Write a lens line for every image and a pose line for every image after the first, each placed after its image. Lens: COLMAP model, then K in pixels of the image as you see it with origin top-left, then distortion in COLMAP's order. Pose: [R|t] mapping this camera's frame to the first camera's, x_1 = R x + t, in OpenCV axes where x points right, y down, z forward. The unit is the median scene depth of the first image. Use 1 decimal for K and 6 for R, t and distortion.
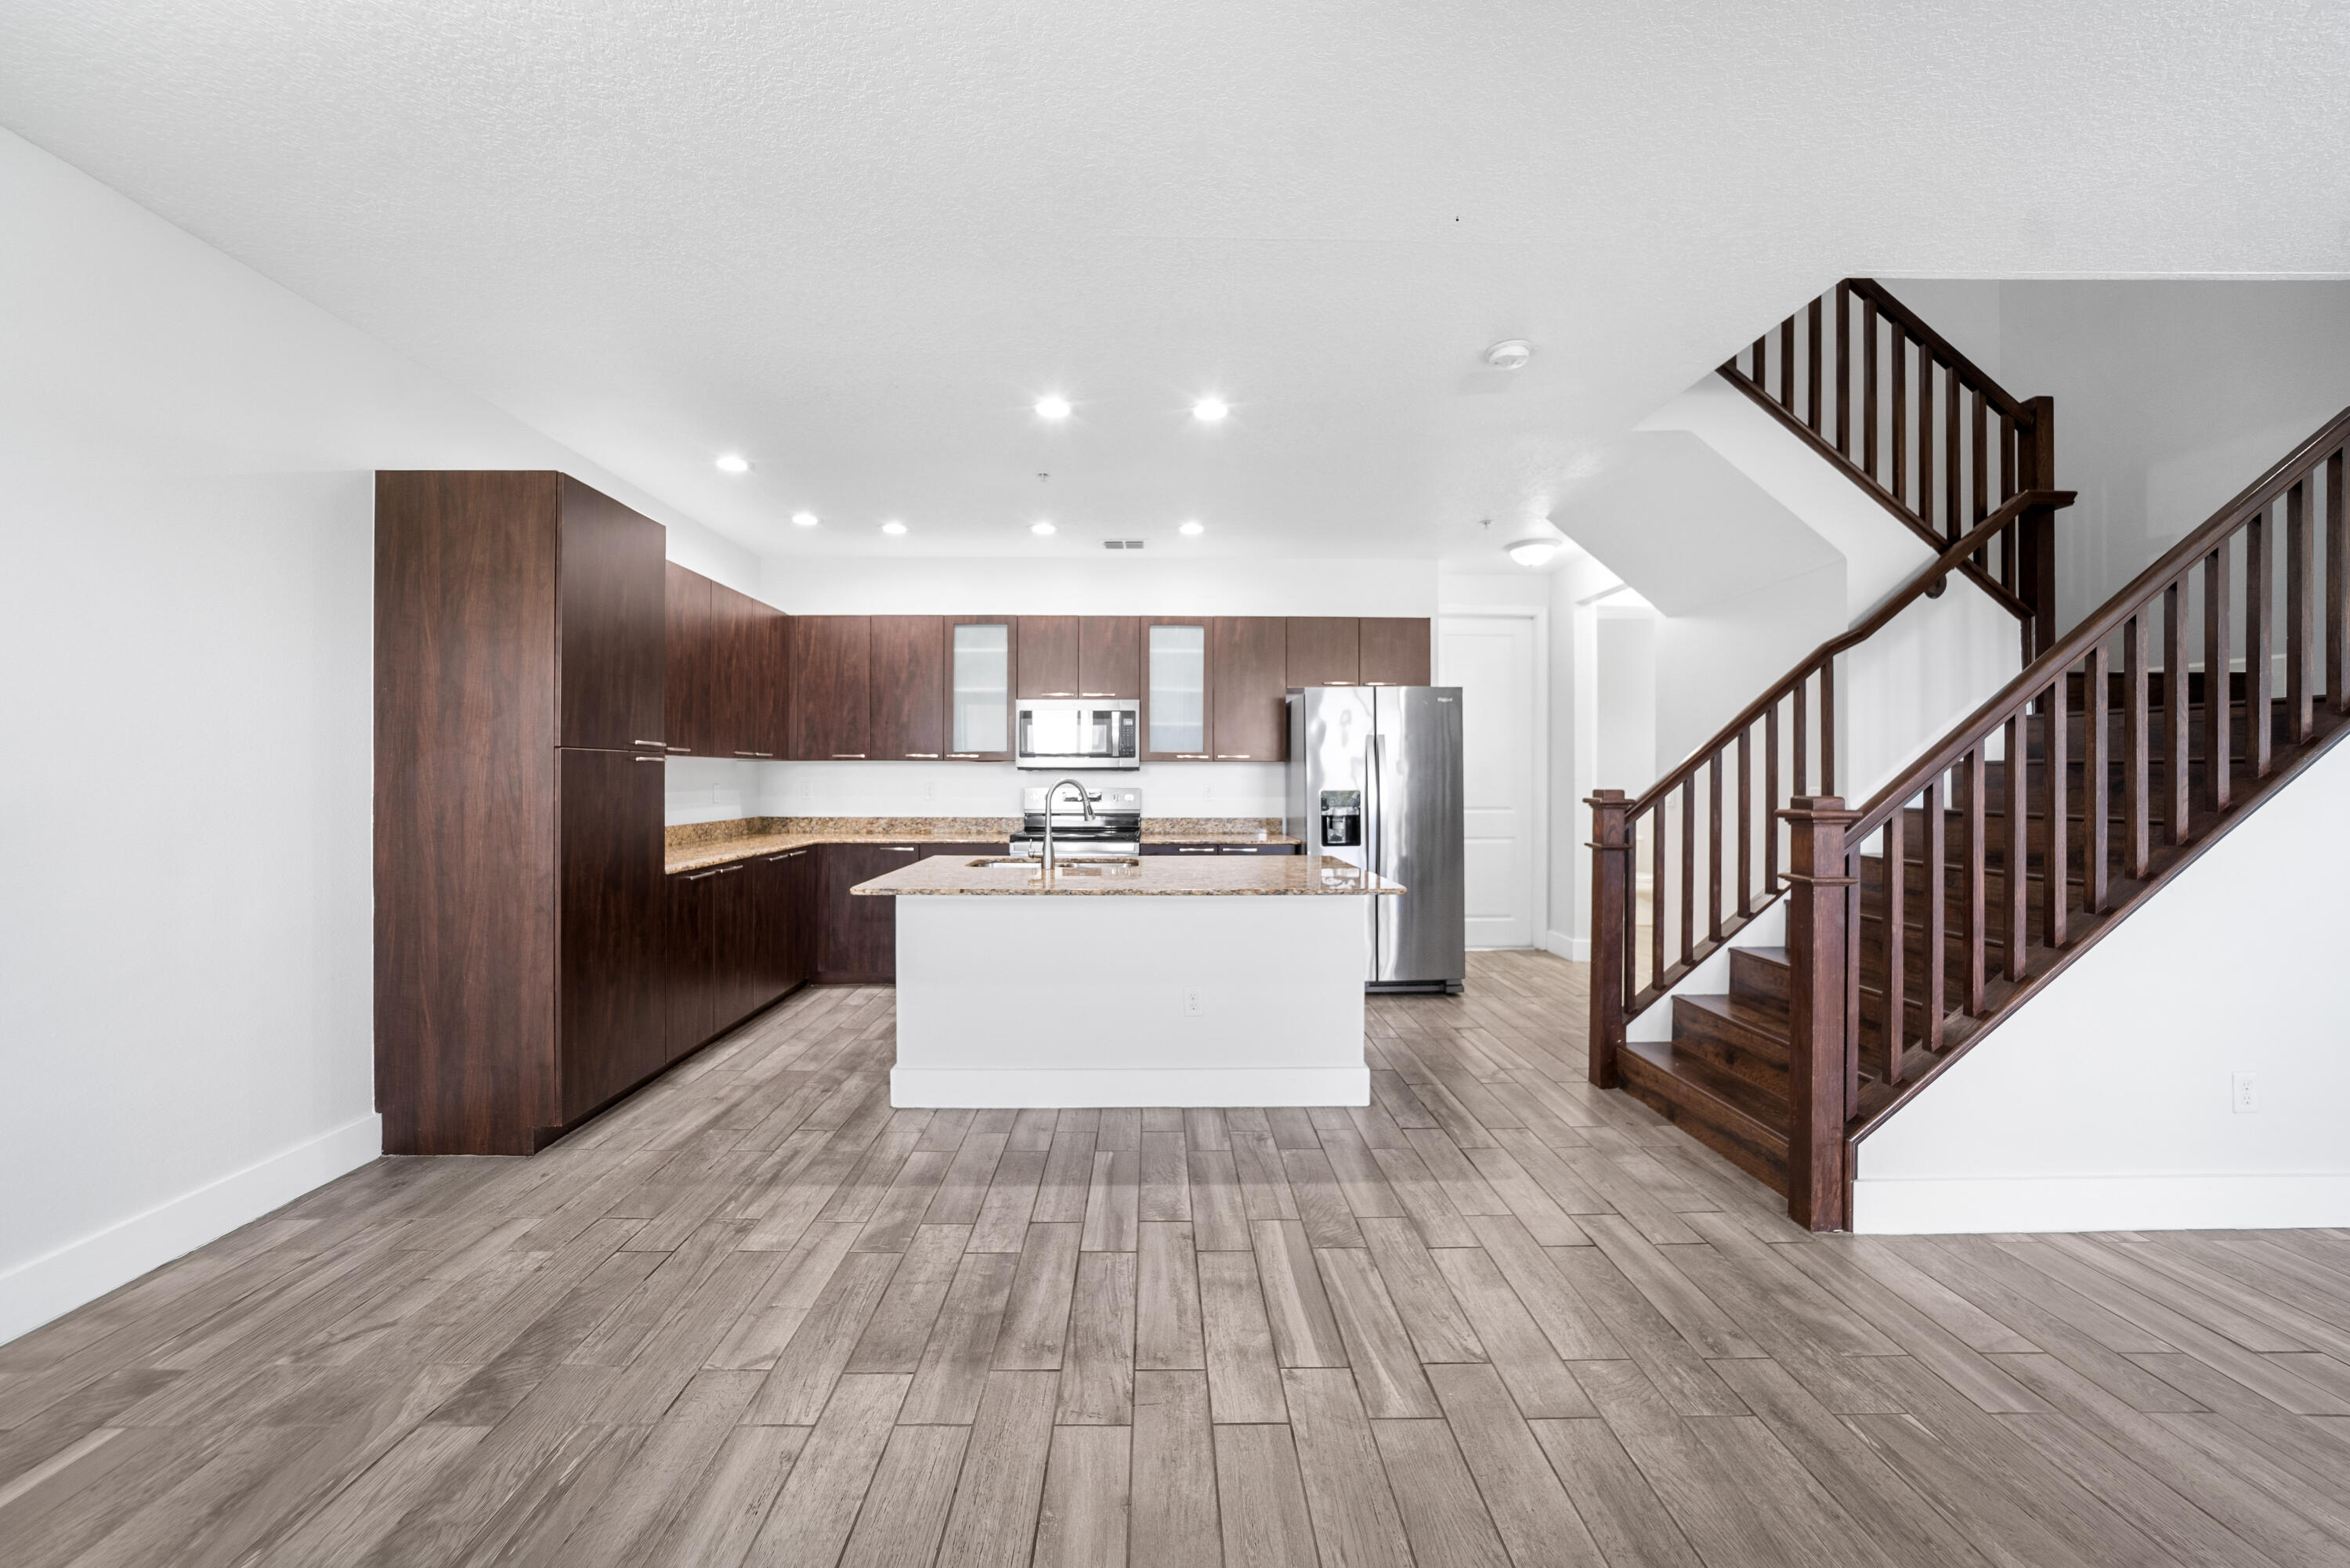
lens RADIAL K [[840.0, 0, 1153.7], [0, 840.0, 777.4], [0, 0, 1]] dist [-0.019706, 0.002736]
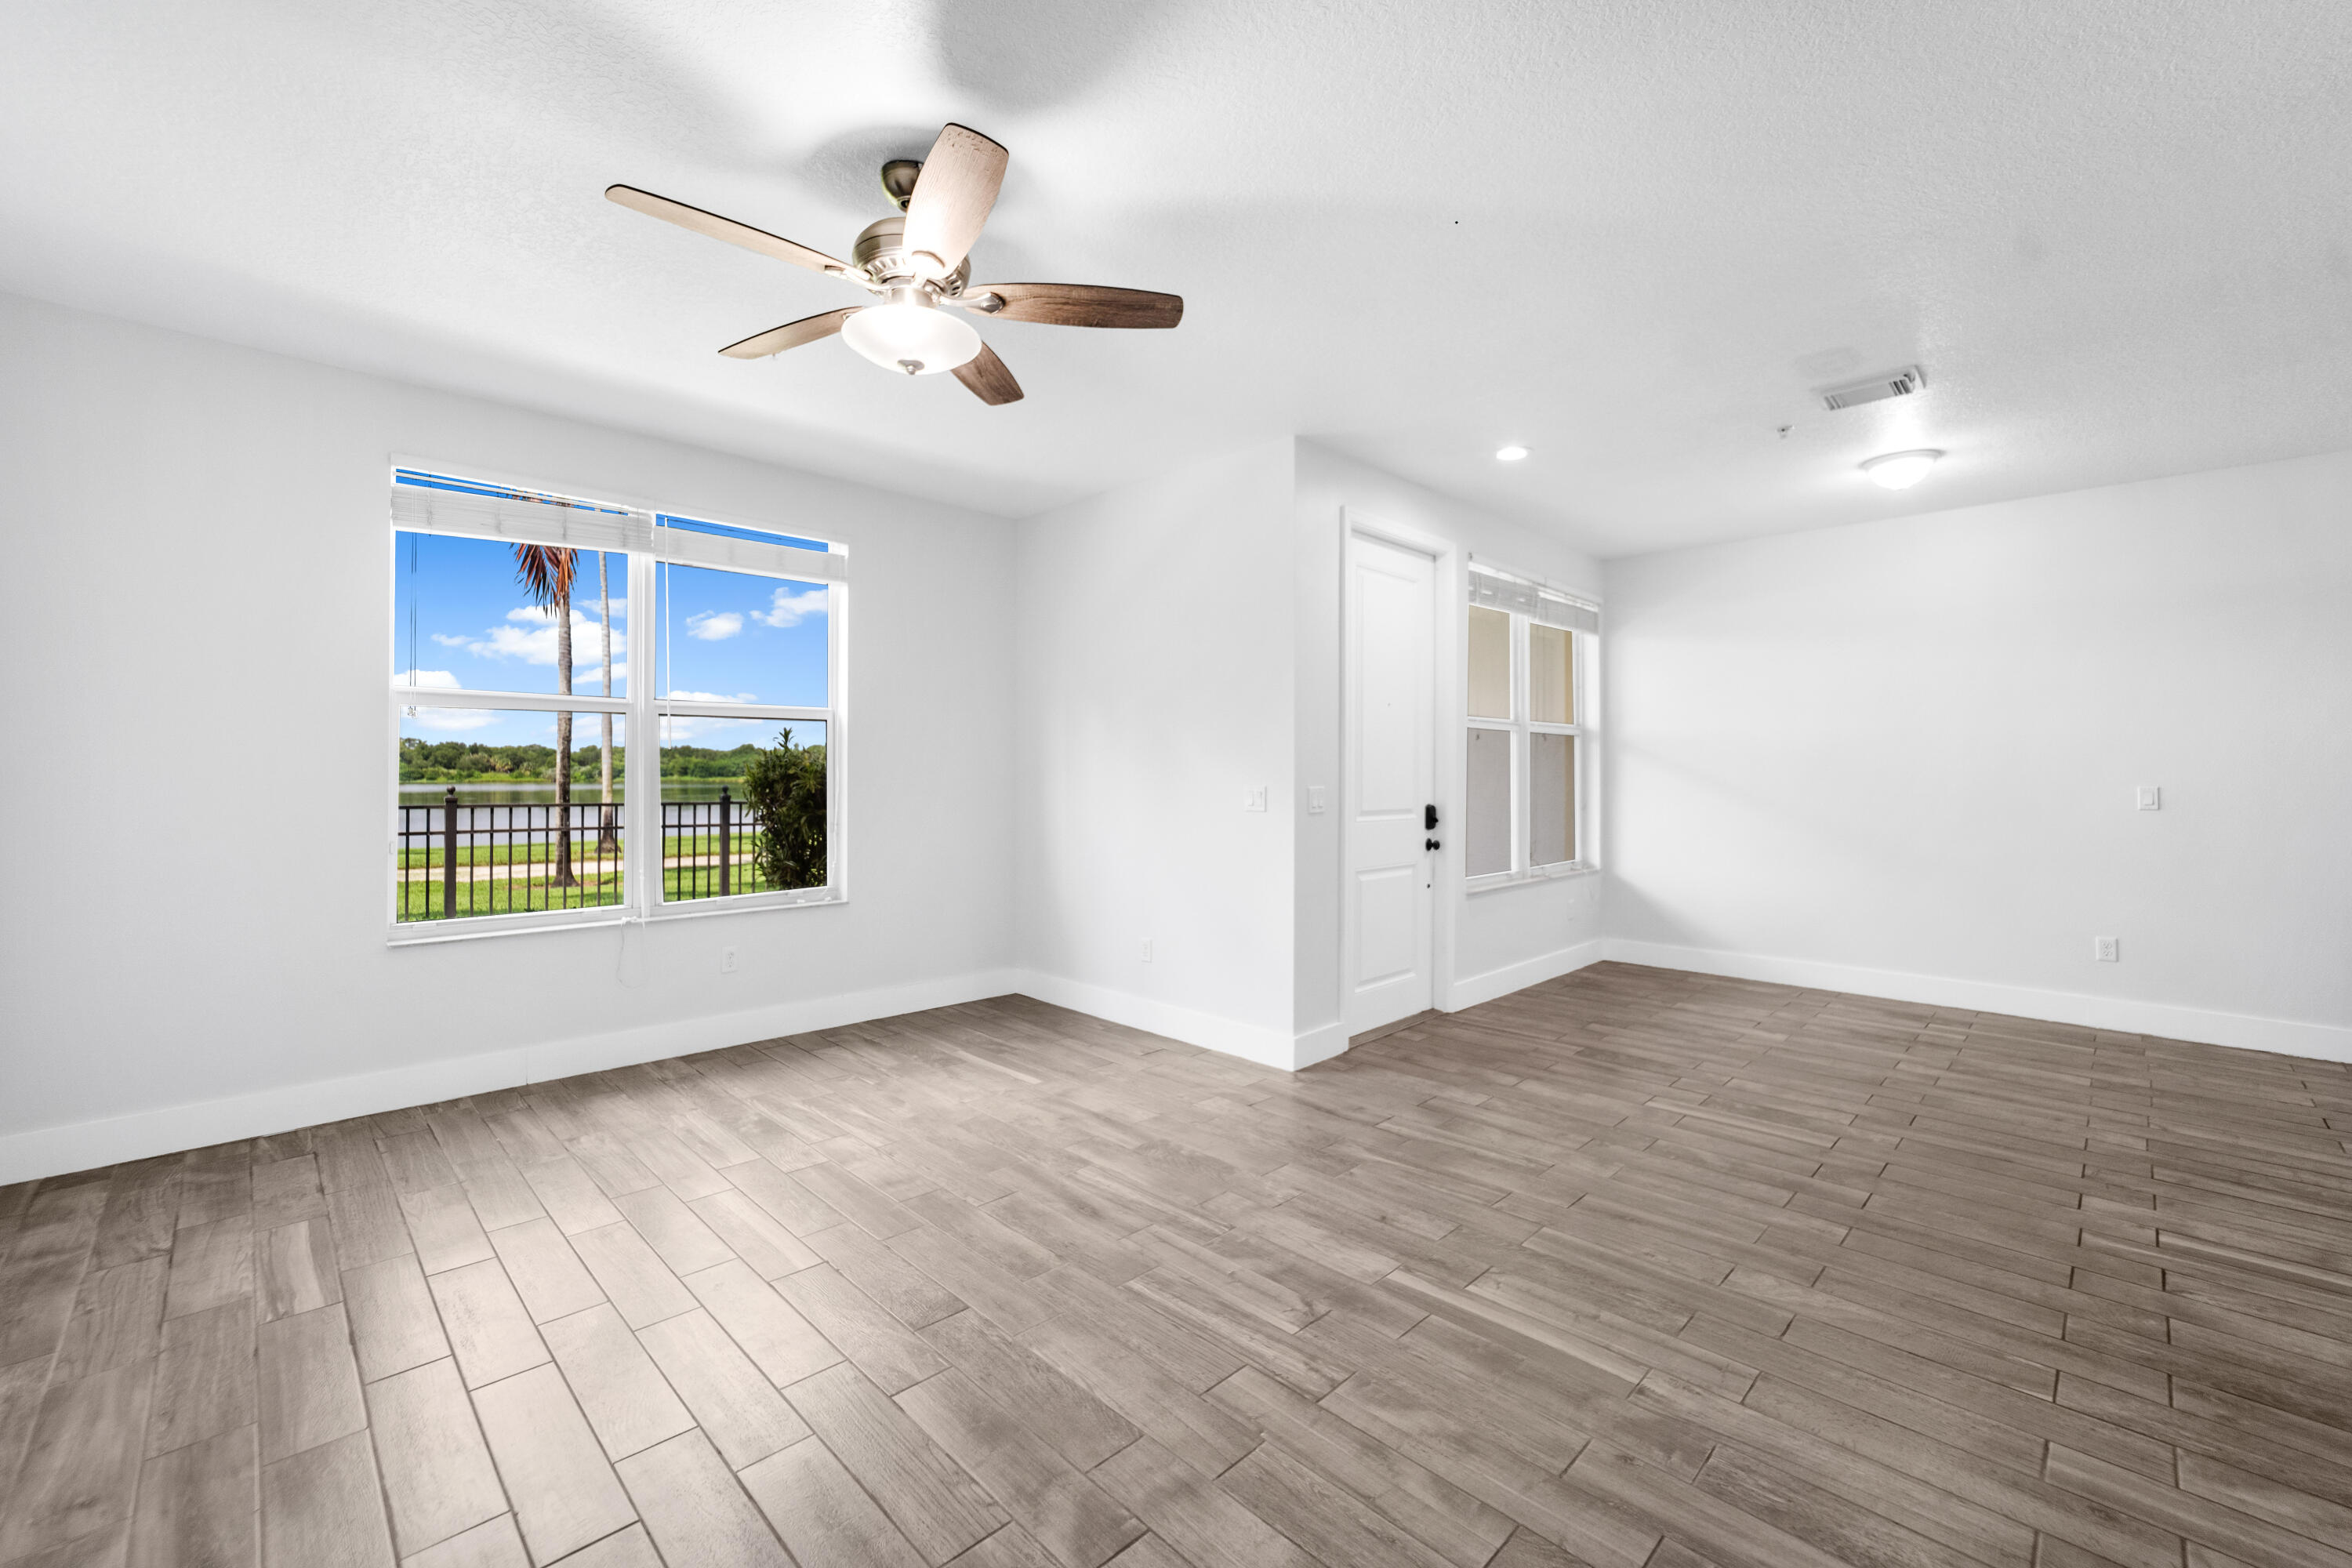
lens RADIAL K [[945.6, 0, 1160.8], [0, 945.6, 768.3], [0, 0, 1]] dist [-0.014288, 0.003560]
pose [[-0.722633, -0.005071, -0.691213, 1.198127], [-0.002285, 0.999985, -0.004947, 0.002045], [0.691228, -0.001995, -0.722634, 0.513207]]
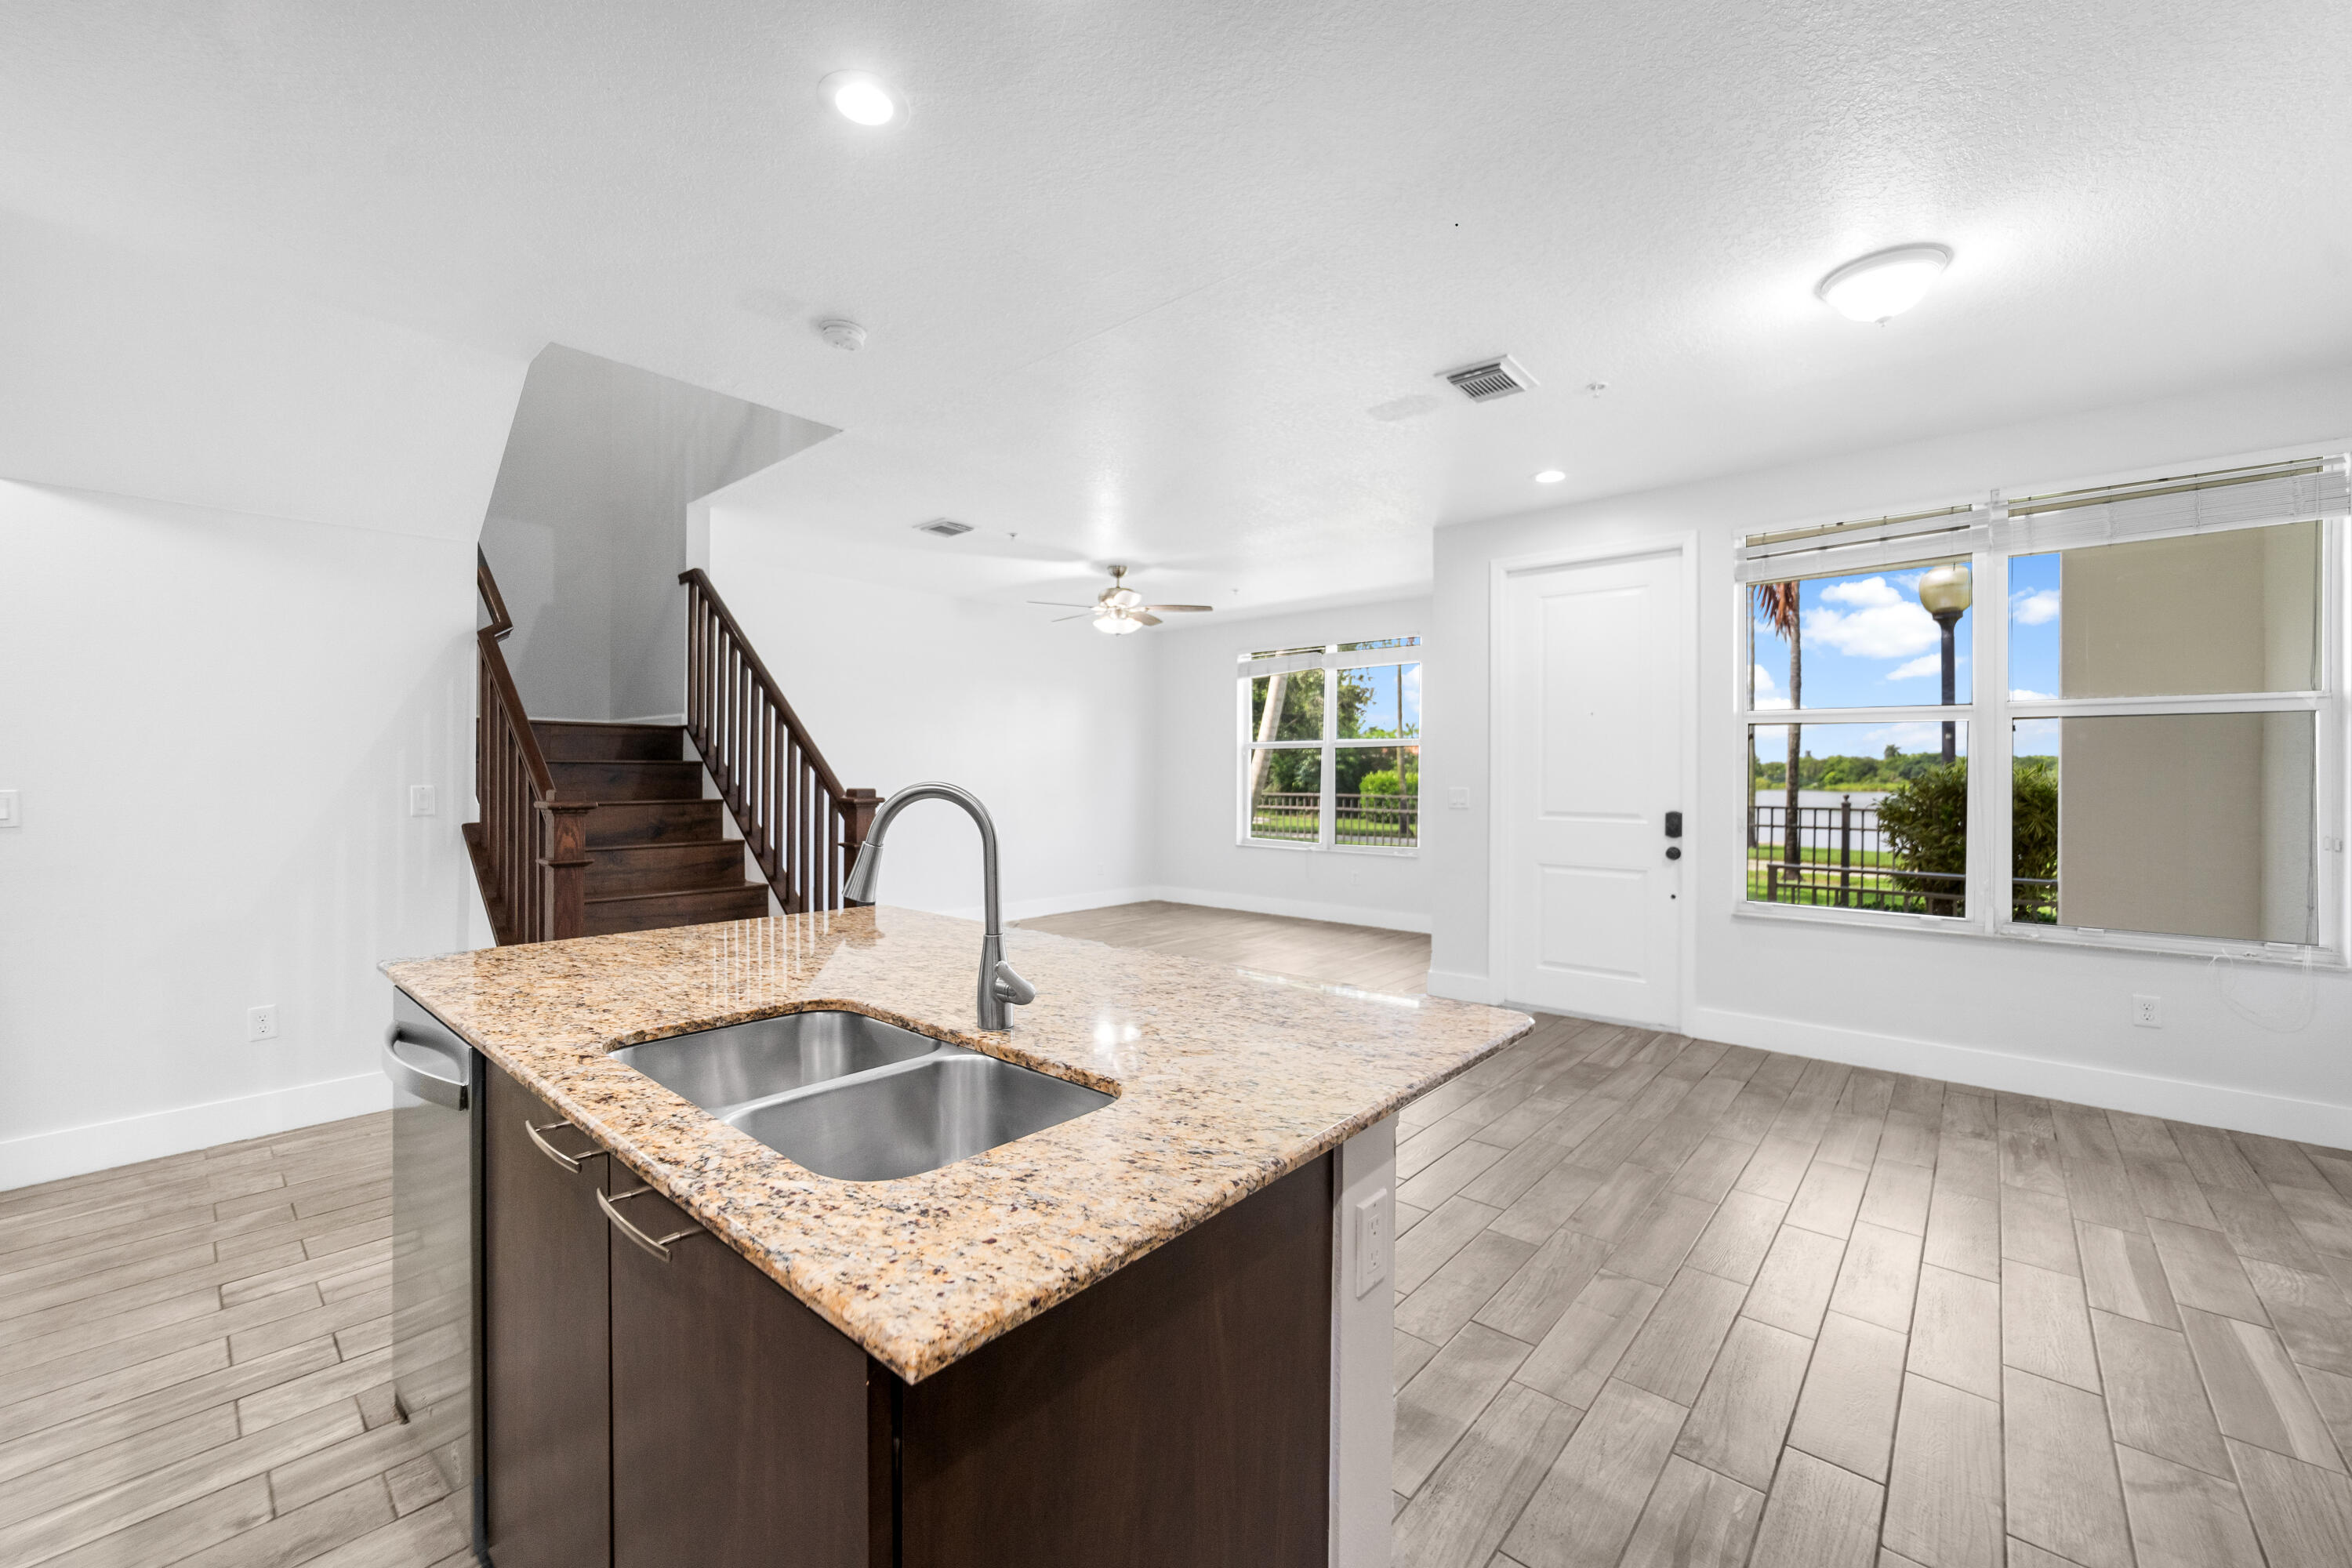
lens RADIAL K [[945.6, 0, 1149.3], [0, 945.6, 778.8], [0, 0, 1]] dist [-0.014288, 0.003560]
pose [[-0.739337, -0.007774, 0.673291, -0.467251], [-0.004192, 0.999967, 0.006943, -0.004551], [-0.673323, 0.002311, -0.739345, 1.285782]]
